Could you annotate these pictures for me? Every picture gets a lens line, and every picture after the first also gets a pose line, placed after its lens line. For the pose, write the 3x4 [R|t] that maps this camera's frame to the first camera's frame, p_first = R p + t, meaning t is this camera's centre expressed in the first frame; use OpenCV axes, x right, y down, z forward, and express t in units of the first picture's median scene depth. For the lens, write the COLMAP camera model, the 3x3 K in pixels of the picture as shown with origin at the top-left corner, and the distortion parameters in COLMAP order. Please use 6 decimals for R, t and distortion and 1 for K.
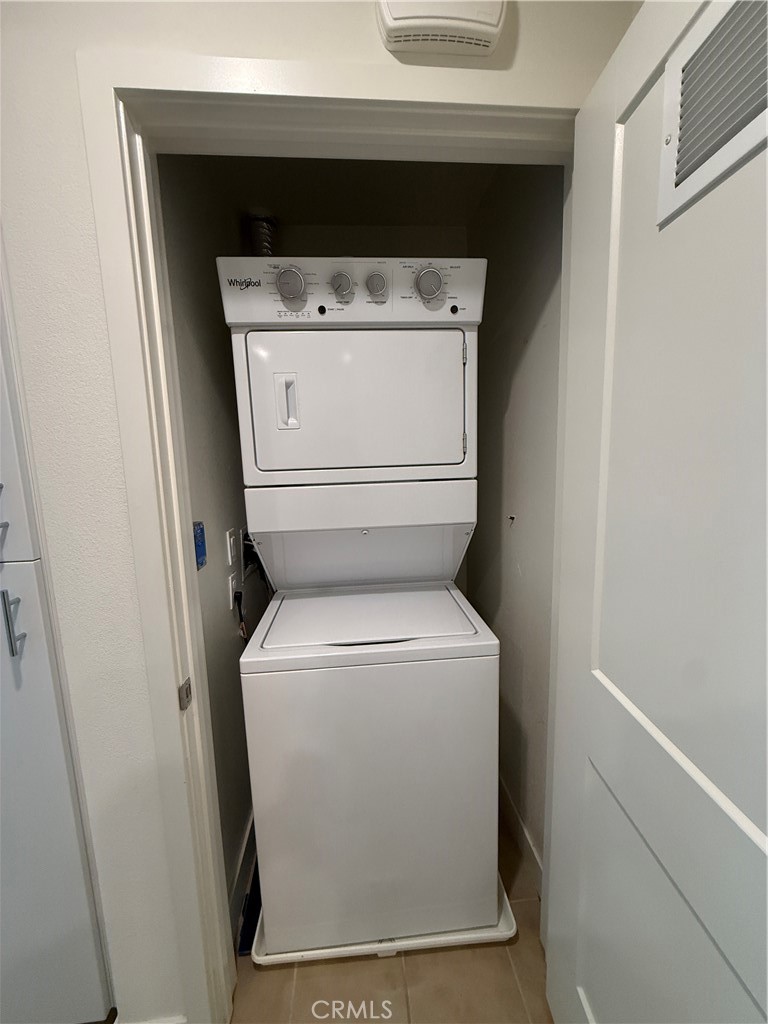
lens RADIAL K [[409.2, 0, 387.8], [0, 409.2, 515.4], [0, 0, 1]] dist [-0.001266, 0.000930]
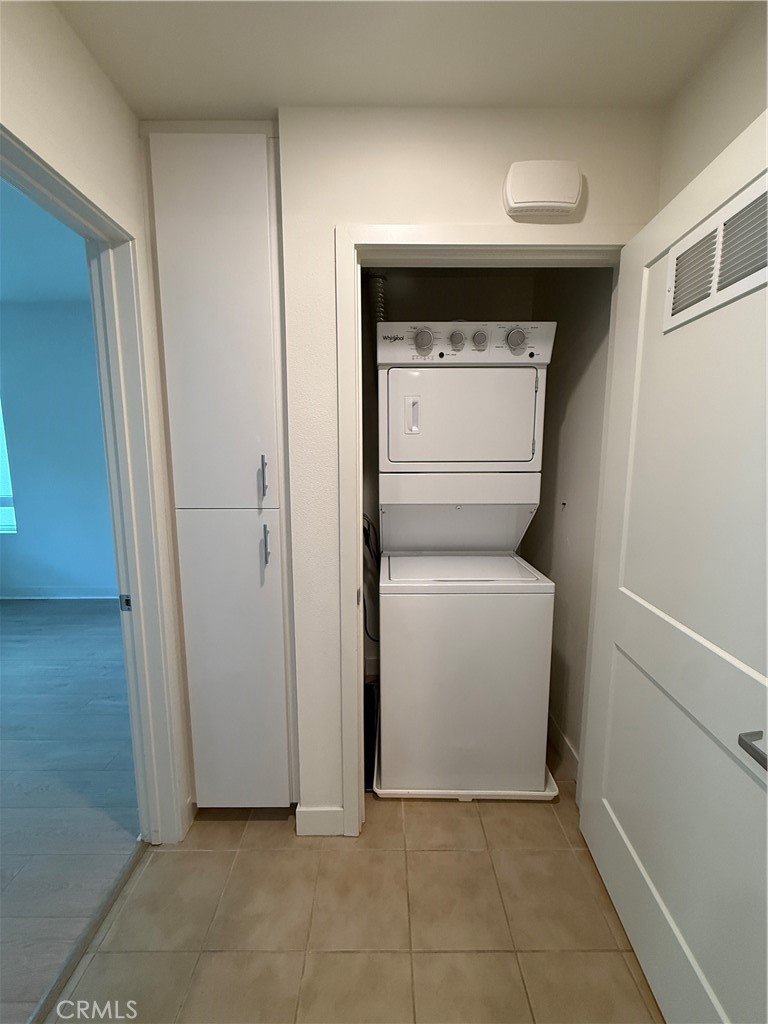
lens RADIAL K [[409.2, 0, 388.0], [0, 409.2, 512.8], [0, 0, 1]] dist [-0.001266, 0.000930]
pose [[0.995990, 0.040275, -0.079887, -0.205007], [-0.041001, 0.999131, -0.007464, 0.088590], [0.079517, 0.010710, 0.996776, -0.478583]]
